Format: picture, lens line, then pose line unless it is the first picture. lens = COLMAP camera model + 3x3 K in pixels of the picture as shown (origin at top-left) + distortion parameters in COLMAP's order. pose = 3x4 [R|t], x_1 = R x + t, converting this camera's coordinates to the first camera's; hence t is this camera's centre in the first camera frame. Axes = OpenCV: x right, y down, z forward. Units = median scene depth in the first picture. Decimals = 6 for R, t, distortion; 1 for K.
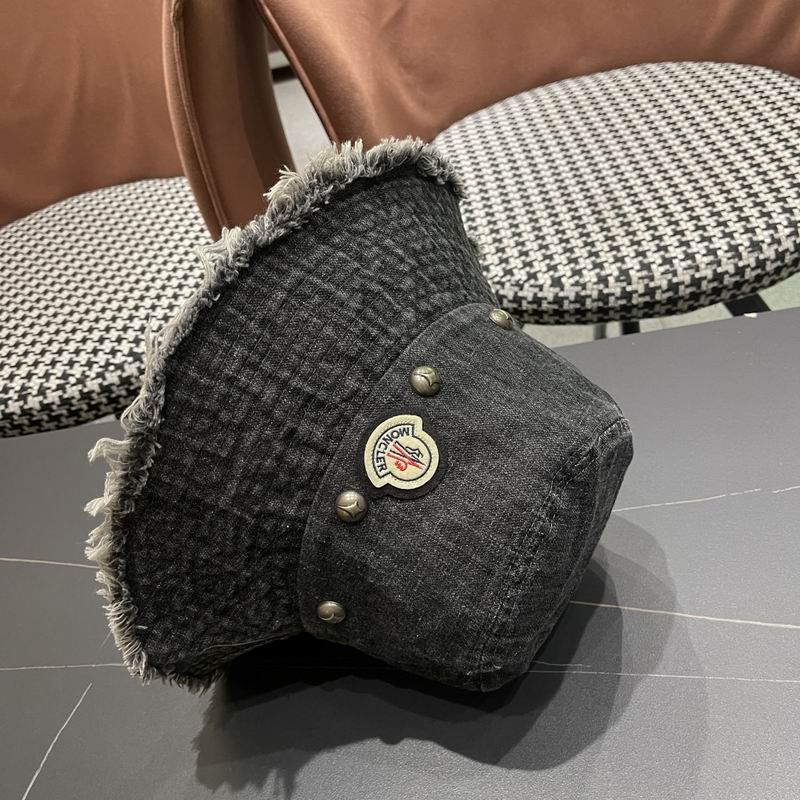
lens RADIAL K [[815.0, 0, 401.4], [0, 815.0, 400.7], [0, 0, 1]] dist [0.020094, 0.000000]
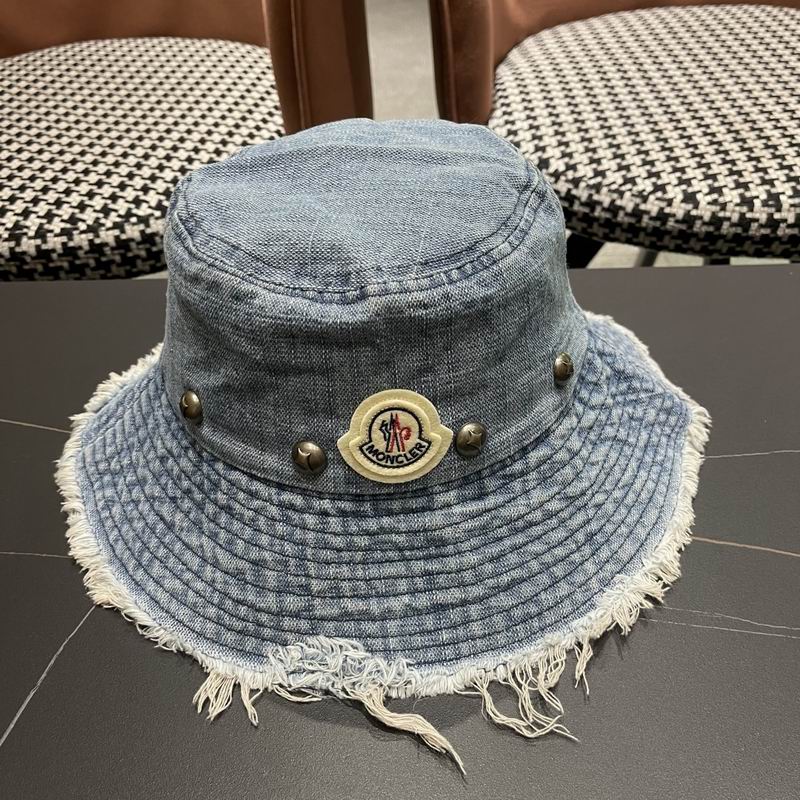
lens RADIAL K [[815.0, 0, 403.1], [0, 815.0, 403.0], [0, 0, 1]] dist [0.020094, 0.000000]
pose [[0.985226, 0.141945, 0.095819, -0.144772], [-0.142822, 0.989746, 0.002325, 0.099257], [-0.094506, -0.015975, 0.995396, 0.170031]]
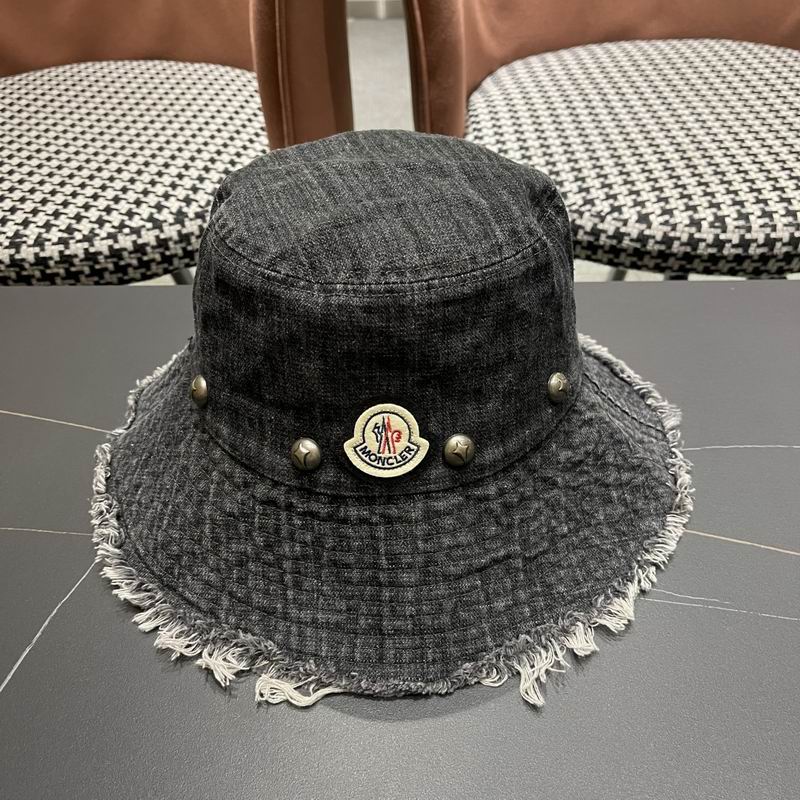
lens RADIAL K [[815.0, 0, 398.2], [0, 815.0, 399.2], [0, 0, 1]] dist [0.020094, 0.000000]
pose [[0.982196, 0.157726, 0.102045, -0.133047], [-0.155996, 0.987447, -0.024771, 0.112717], [-0.104671, 0.008412, 0.994471, 0.112941]]
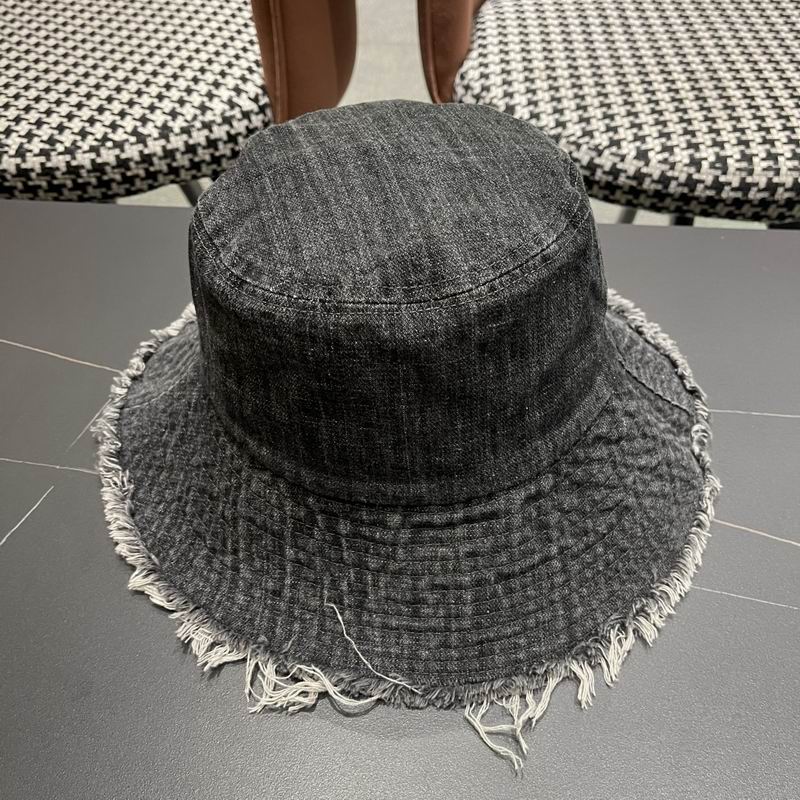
lens RADIAL K [[815.0, 0, 400.7], [0, 815.0, 394.9], [0, 0, 1]] dist [0.020094, 0.000000]
pose [[0.976464, 0.196511, 0.088893, -0.084915], [-0.204941, 0.973808, 0.098475, 0.067525], [-0.067214, -0.114375, 0.991161, 0.111530]]
